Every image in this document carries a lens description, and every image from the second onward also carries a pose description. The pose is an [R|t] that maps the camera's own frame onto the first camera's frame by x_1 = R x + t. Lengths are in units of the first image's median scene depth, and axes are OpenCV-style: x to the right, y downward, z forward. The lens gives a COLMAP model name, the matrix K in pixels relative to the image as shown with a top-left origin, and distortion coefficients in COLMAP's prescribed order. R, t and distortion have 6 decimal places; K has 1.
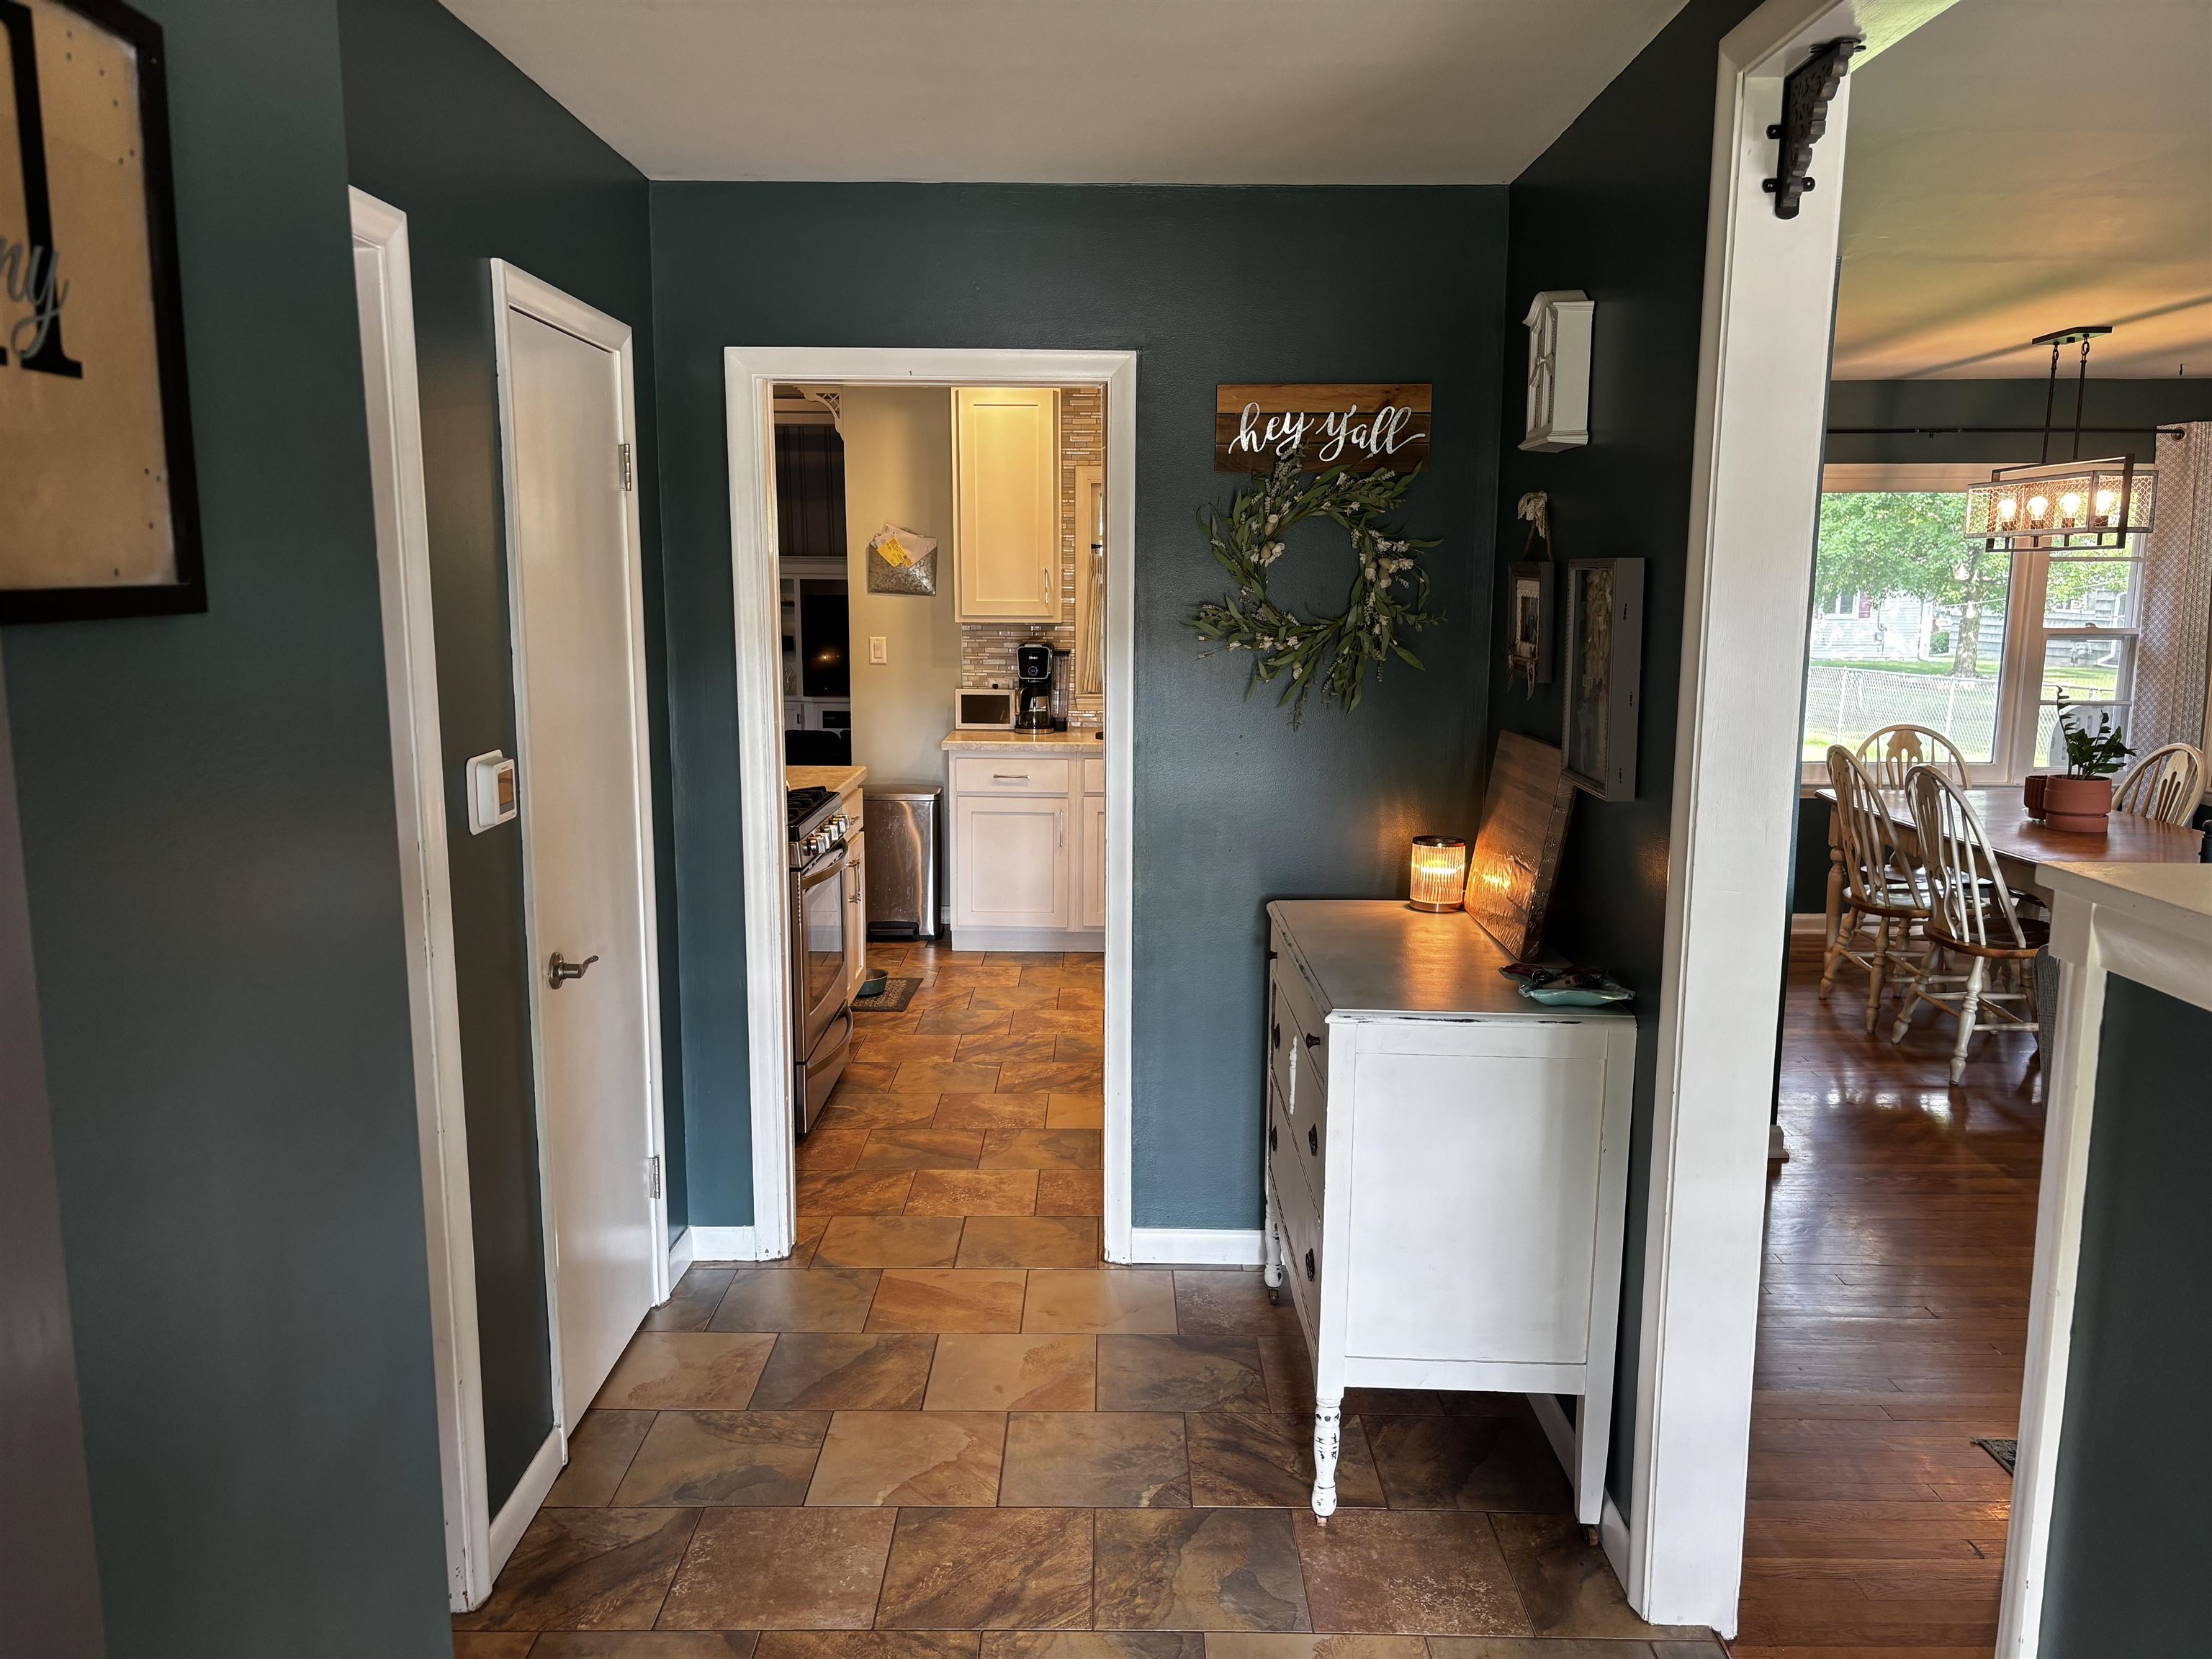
lens RADIAL K [[1682.7, 0, 1065.0], [0, 1682.7, 846.2], [0, 0, 1]] dist [0.065532, -0.078171]
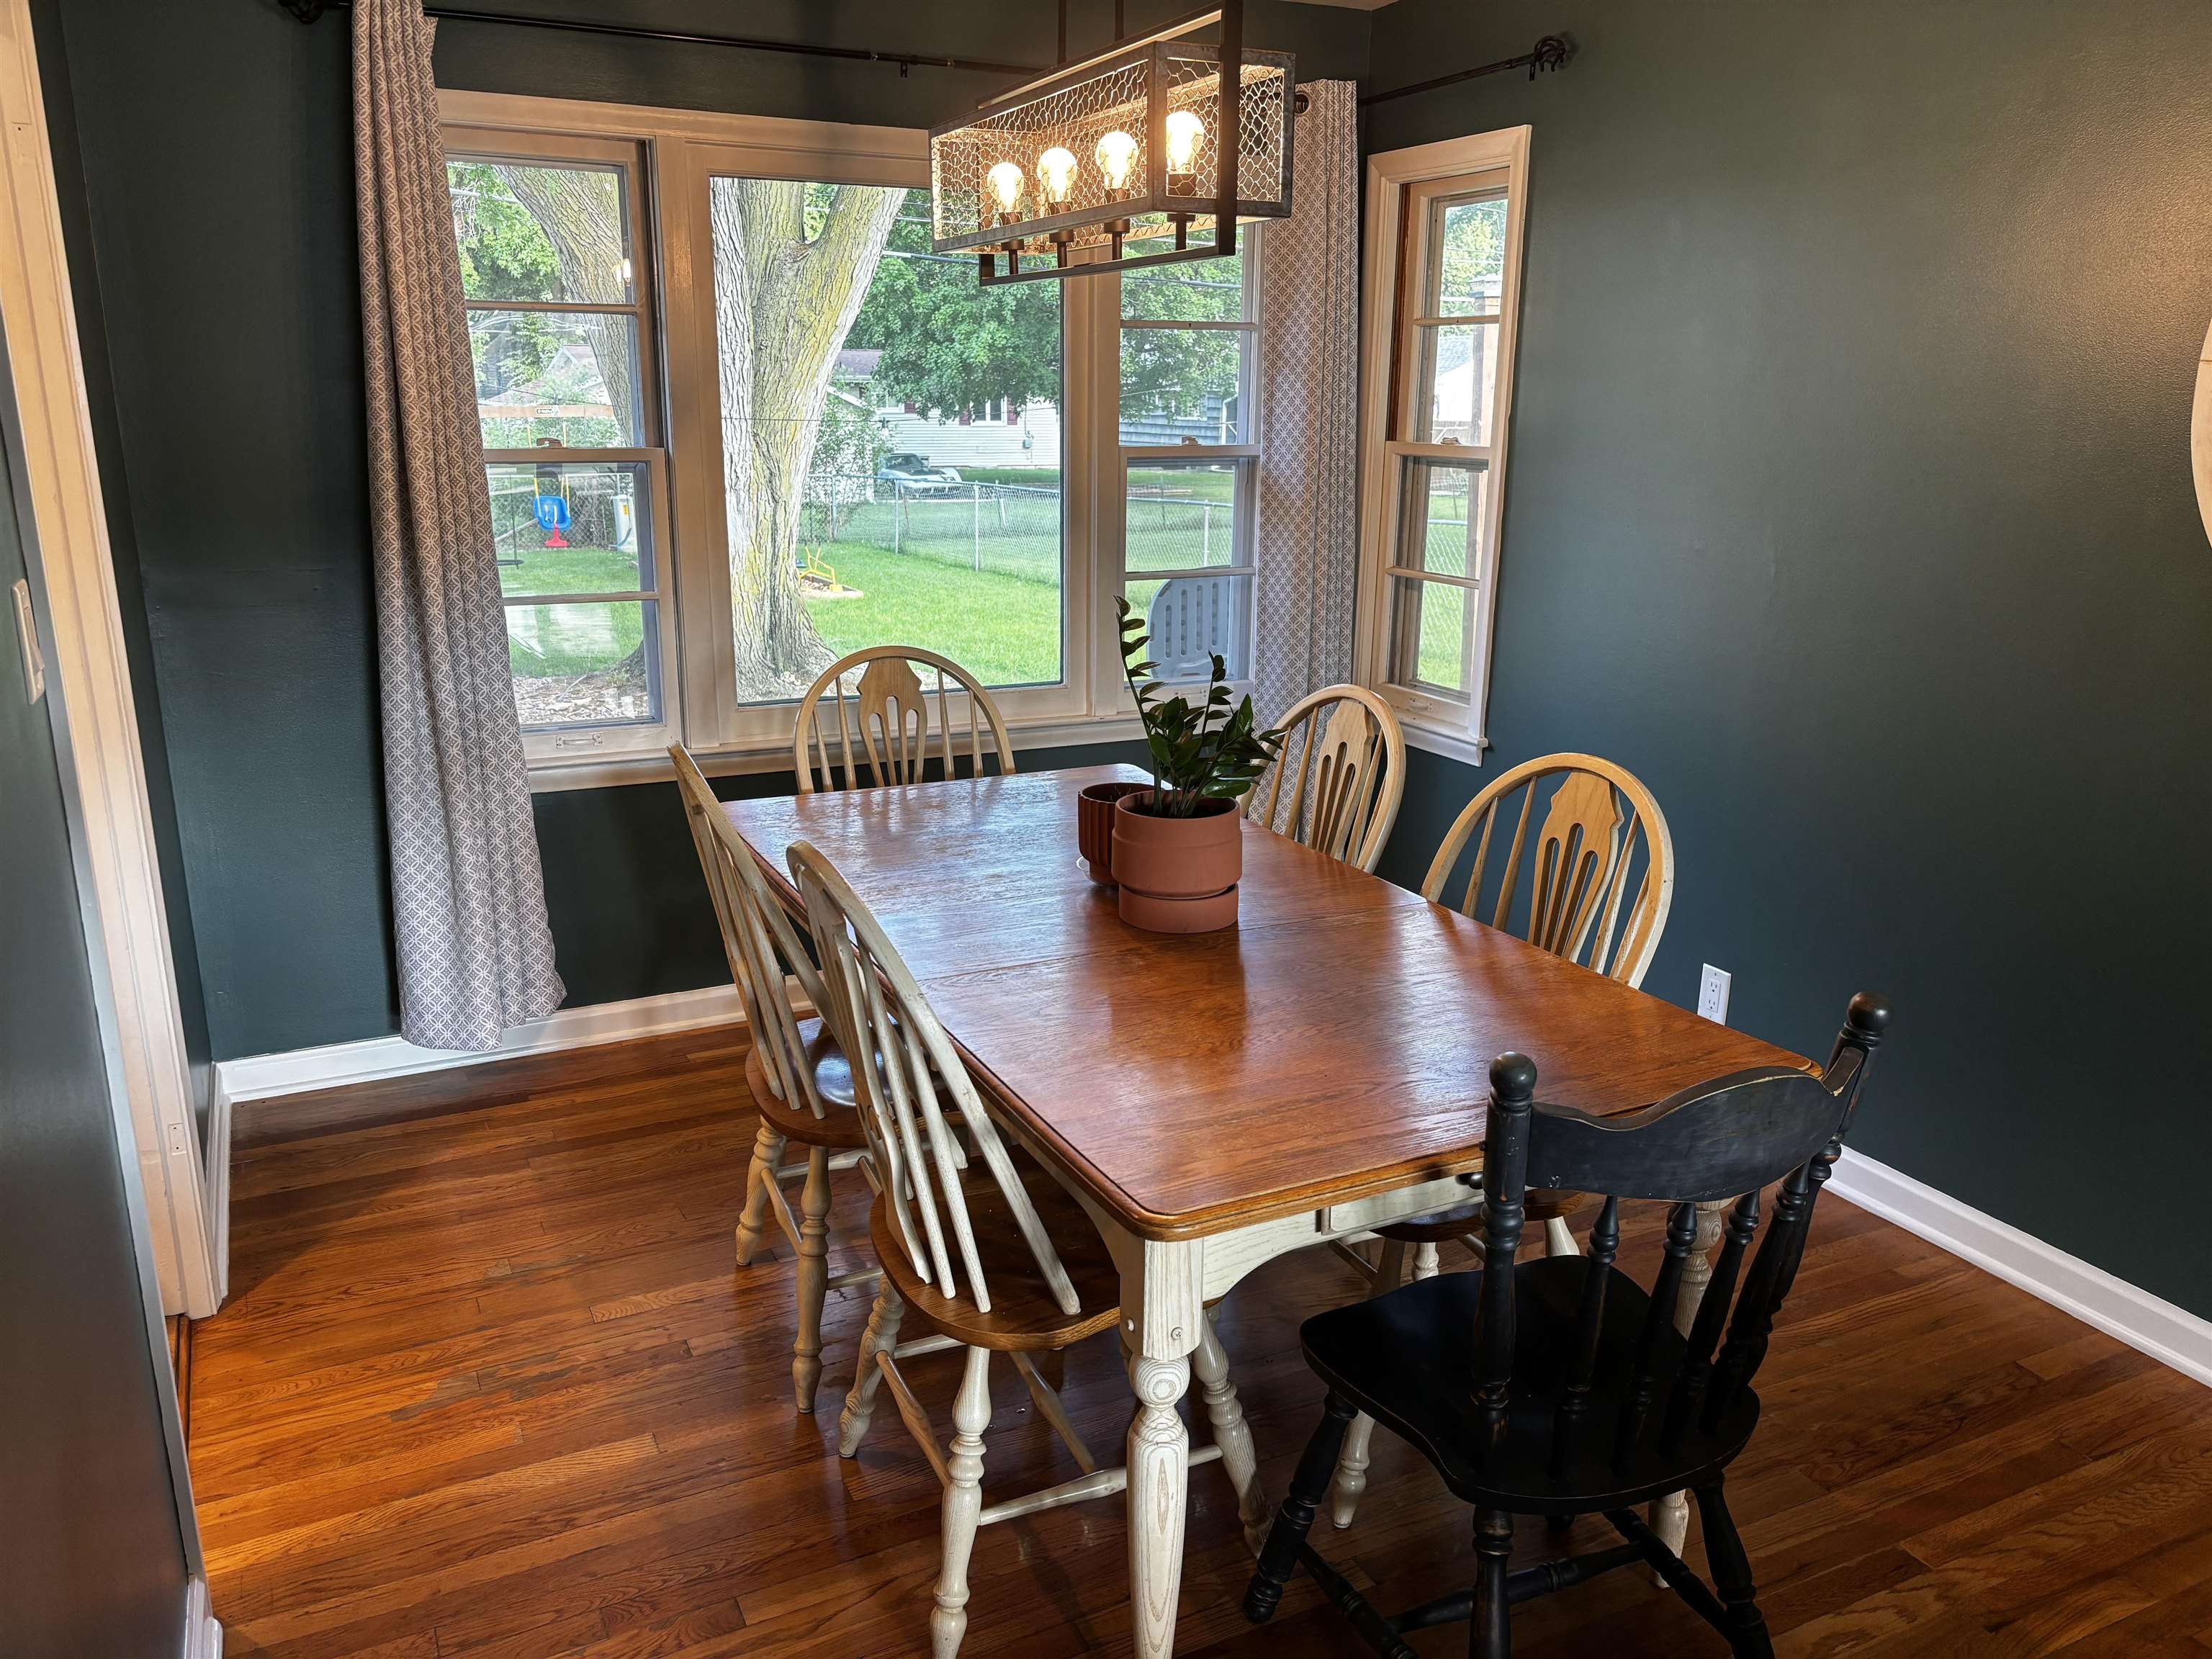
lens RADIAL K [[1682.7, 0, 1117.8], [0, 1682.7, 843.8], [0, 0, 1]] dist [0.065532, -0.078171]
pose [[0.883333, -0.118598, 0.453495, 0.393675], [0.068727, 0.989776, 0.124977, -0.087796], [-0.463681, -0.079230, 0.882453, 0.640162]]
